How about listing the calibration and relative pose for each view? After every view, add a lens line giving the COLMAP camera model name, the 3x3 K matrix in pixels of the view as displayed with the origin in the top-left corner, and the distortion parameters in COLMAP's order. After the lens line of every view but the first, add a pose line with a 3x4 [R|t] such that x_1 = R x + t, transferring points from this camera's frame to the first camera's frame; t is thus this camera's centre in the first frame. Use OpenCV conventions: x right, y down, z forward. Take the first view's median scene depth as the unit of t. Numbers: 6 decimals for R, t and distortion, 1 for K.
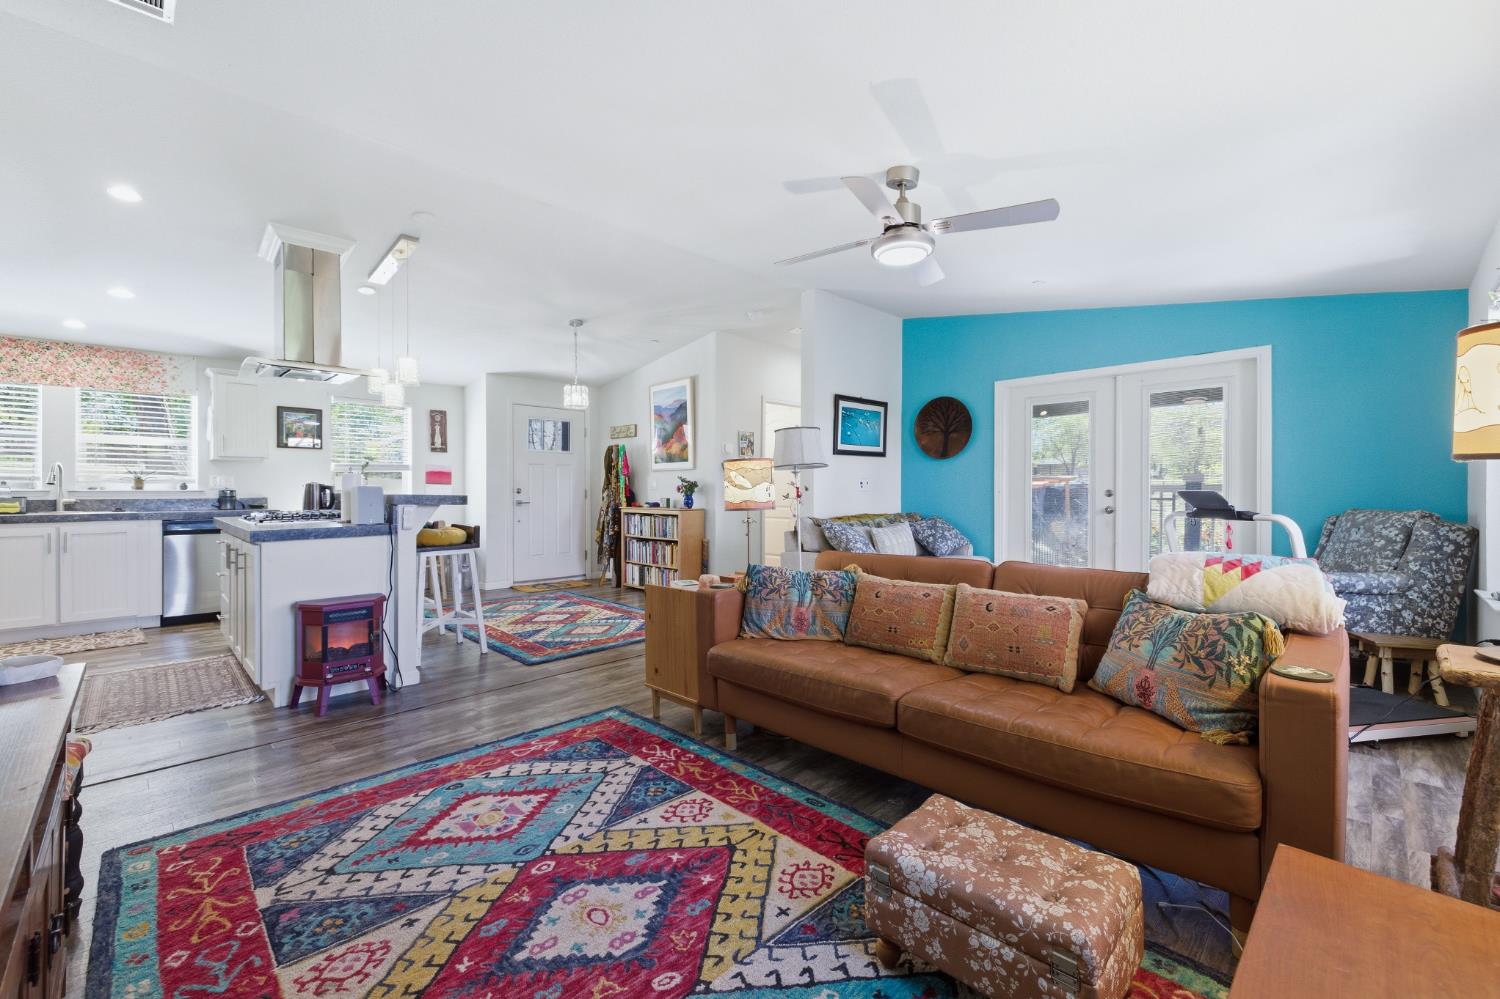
lens RADIAL K [[635.8, 0, 747.9], [0, 635.8, 496.3], [0, 0, 1]] dist [0.007761, -0.000156]
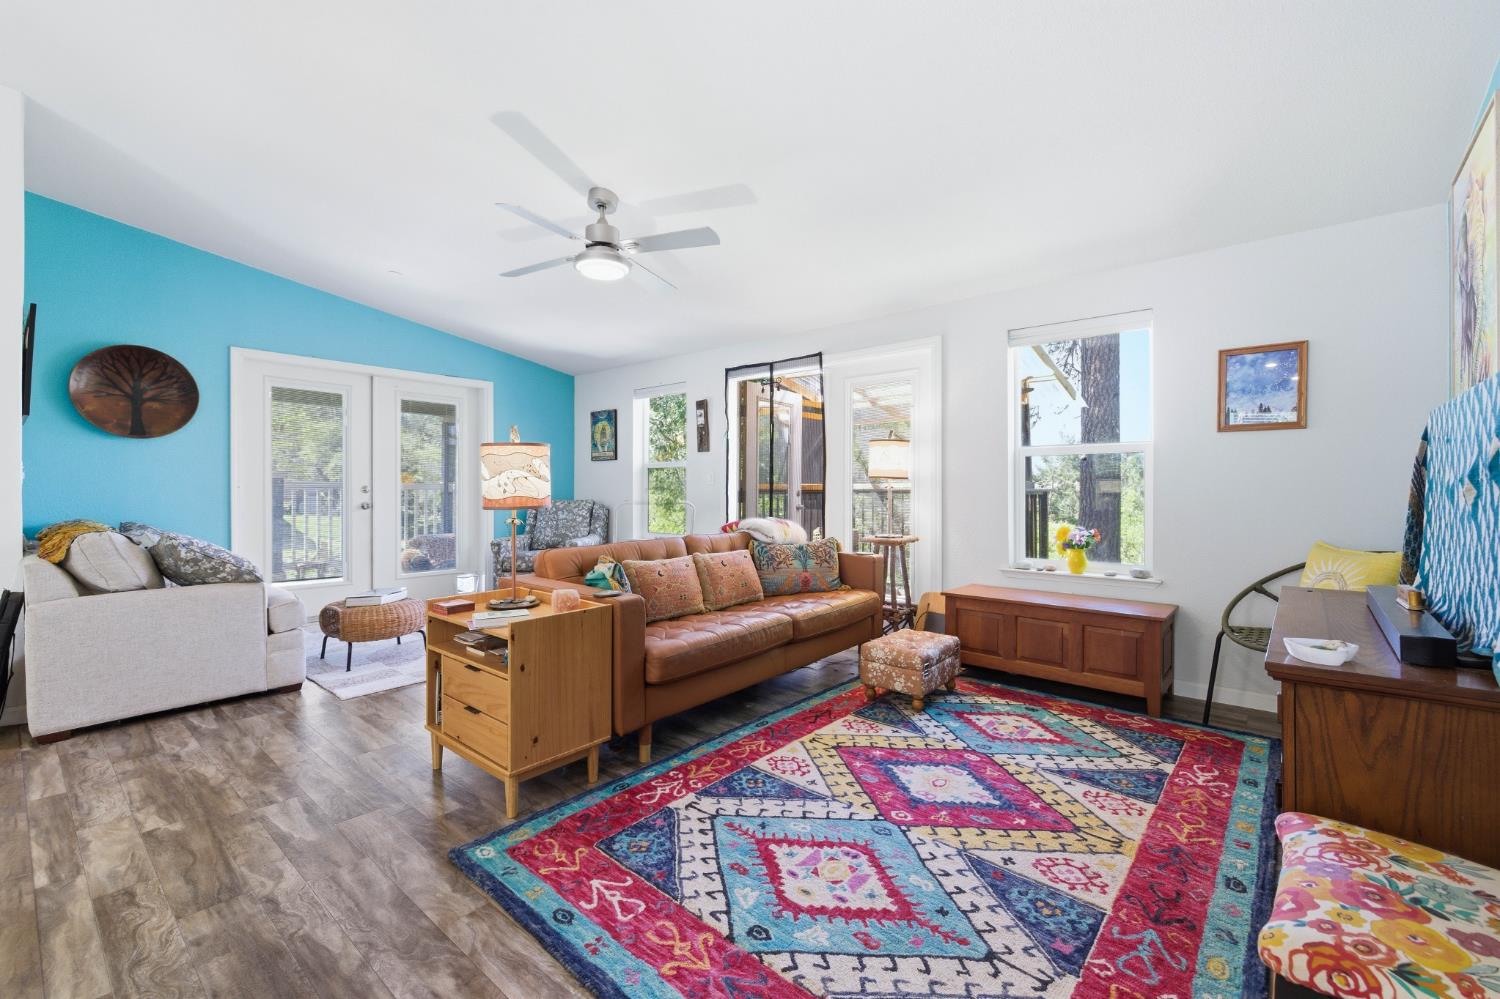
lens RADIAL K [[635.8, 0, 748.3], [0, 635.8, 491.1], [0, 0, 1]] dist [0.007761, -0.000156]
pose [[-0.096333, 0.001398, 0.995348, -1.262958], [0.006259, 0.999980, -0.000799, 0.005996], [-0.995330, 0.006153, -0.096340, 1.224377]]
